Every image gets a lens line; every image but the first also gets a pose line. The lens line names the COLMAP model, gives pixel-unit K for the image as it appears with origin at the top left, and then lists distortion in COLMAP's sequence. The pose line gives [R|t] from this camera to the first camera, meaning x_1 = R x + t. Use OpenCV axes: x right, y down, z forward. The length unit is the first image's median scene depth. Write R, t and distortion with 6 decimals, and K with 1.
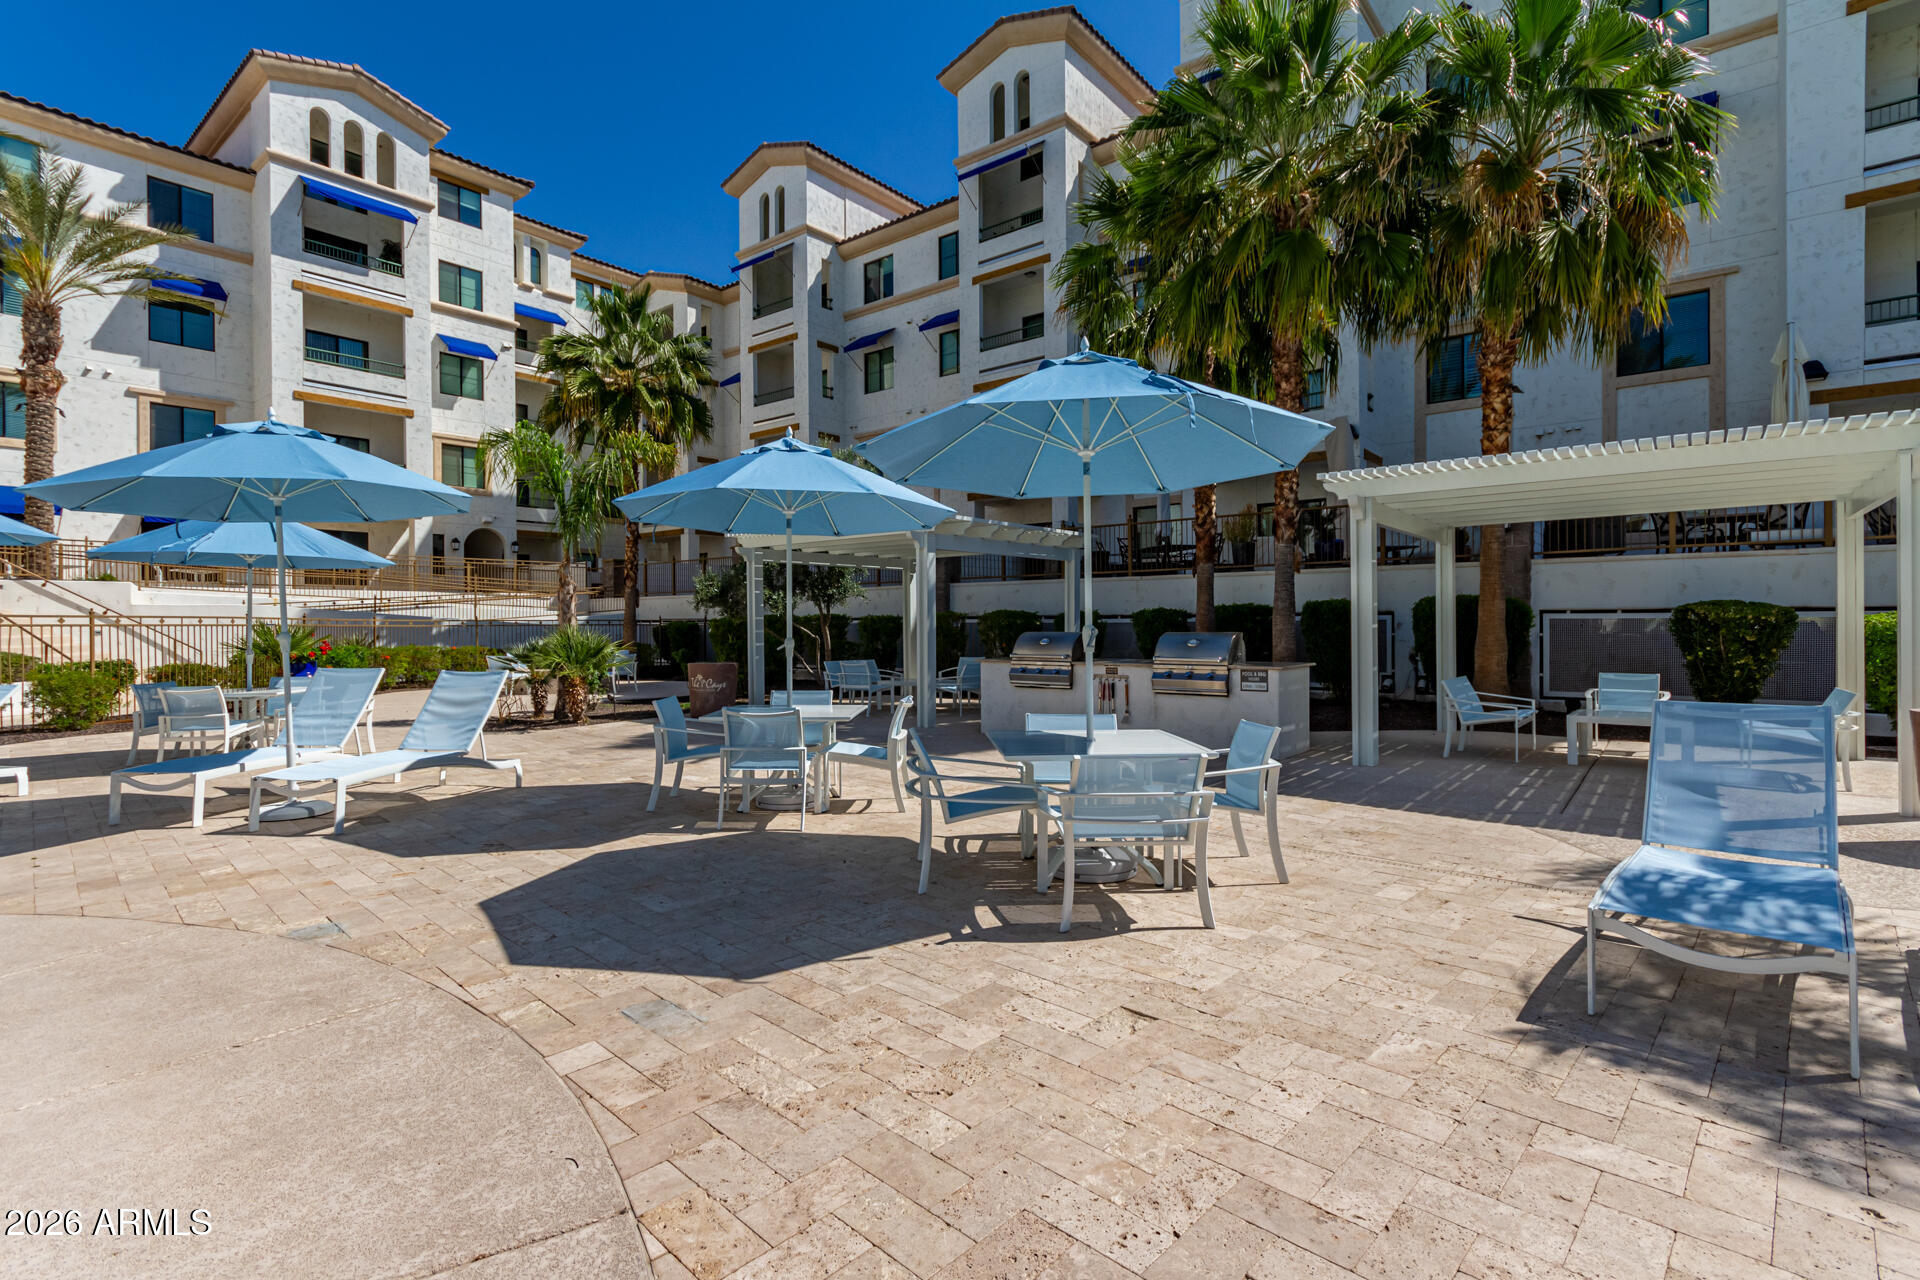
lens RADIAL K [[894.2, 0, 962.1], [0, 894.2, 632.5], [0, 0, 1]] dist [0.004525, -0.000642]
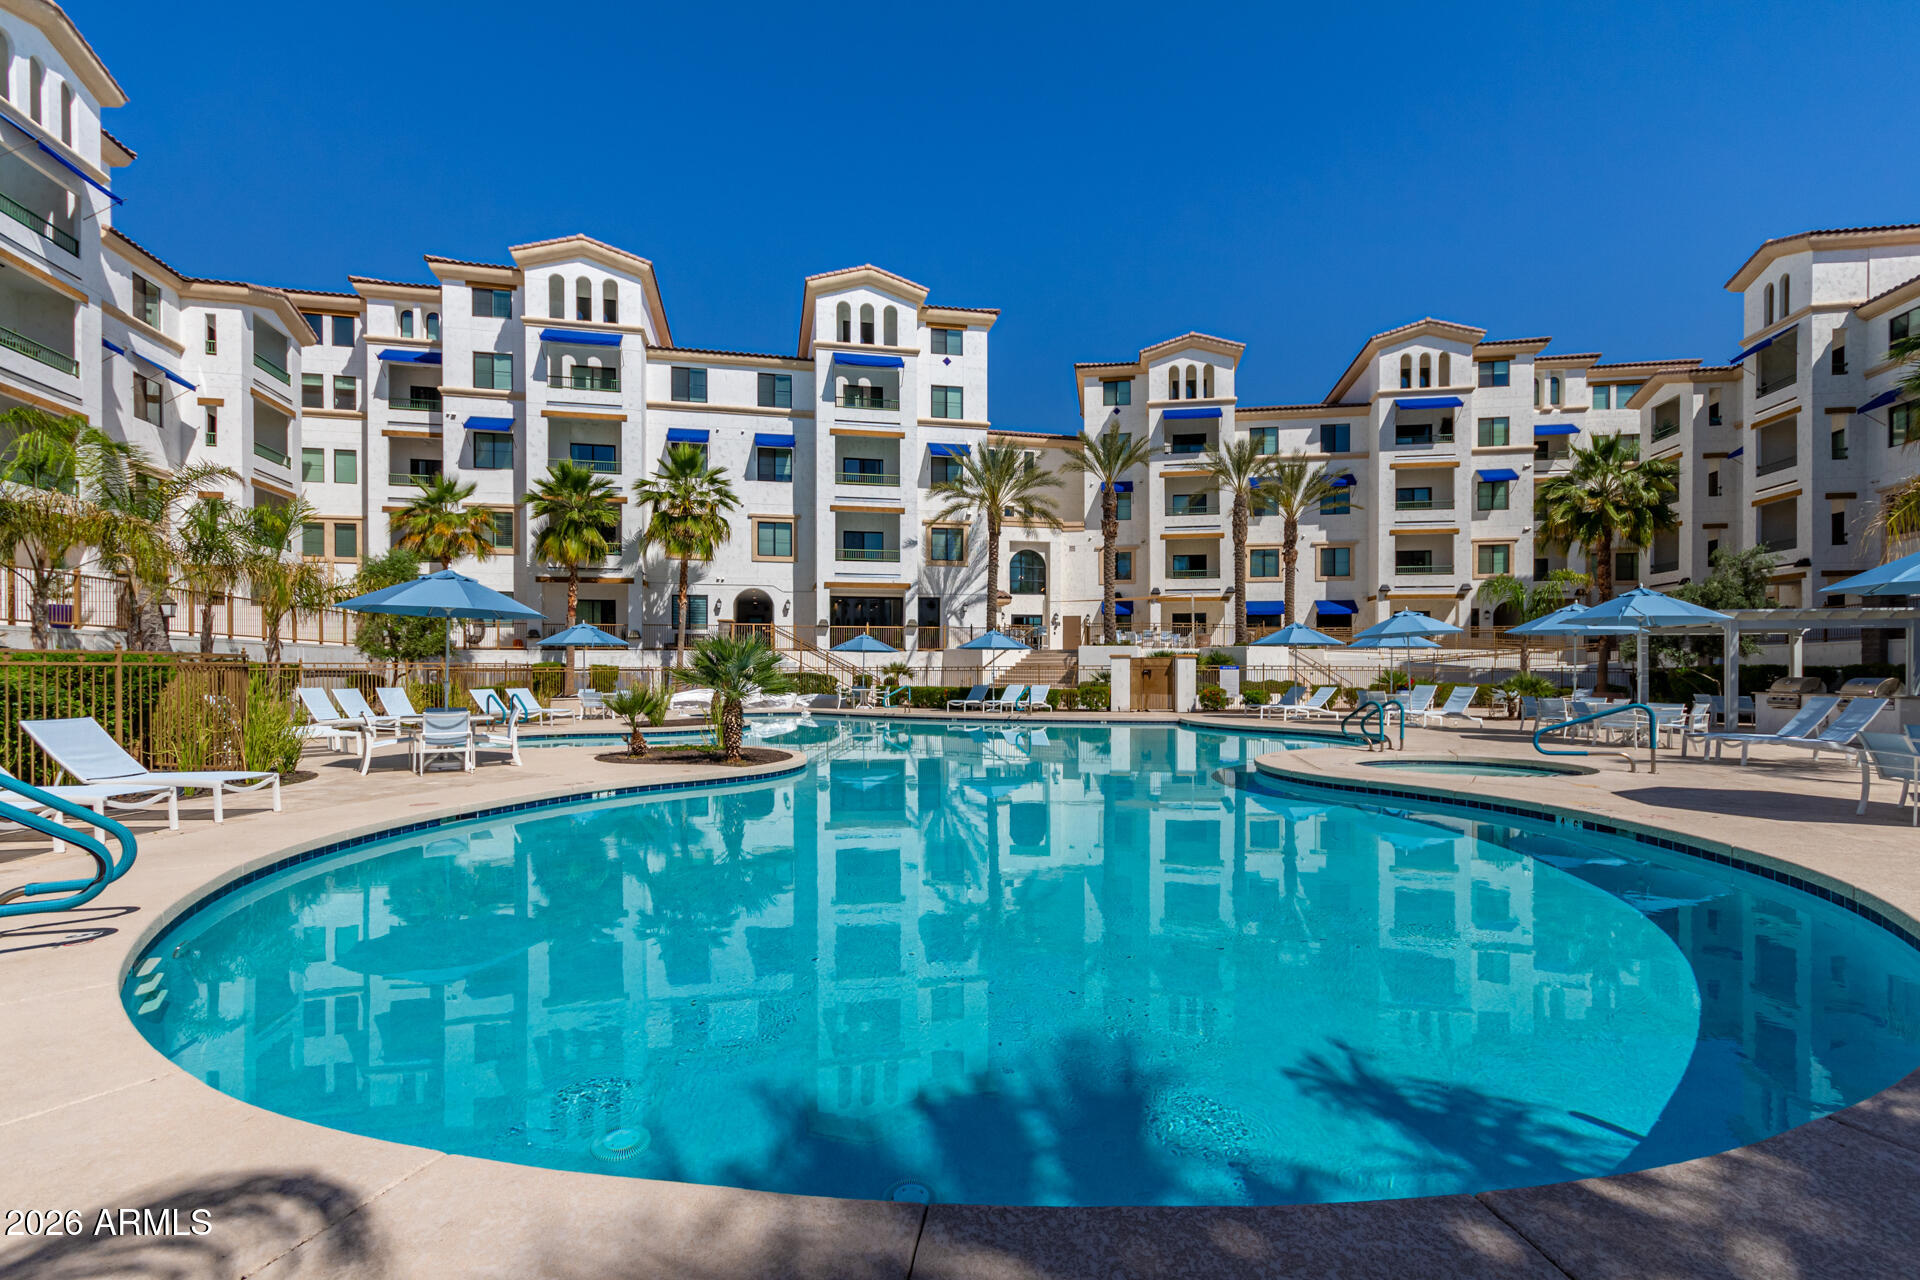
lens RADIAL K [[899.1, 0, 971.8], [0, 899.1, 659.4], [0, 0, 1]] dist [-0.005253, 0.001001]
pose [[0.493061, -0.000714, -0.869995, 0.274522], [-0.019445, 0.999741, -0.011841, 0.005465], [0.869778, 0.022756, 0.492919, -0.418289]]
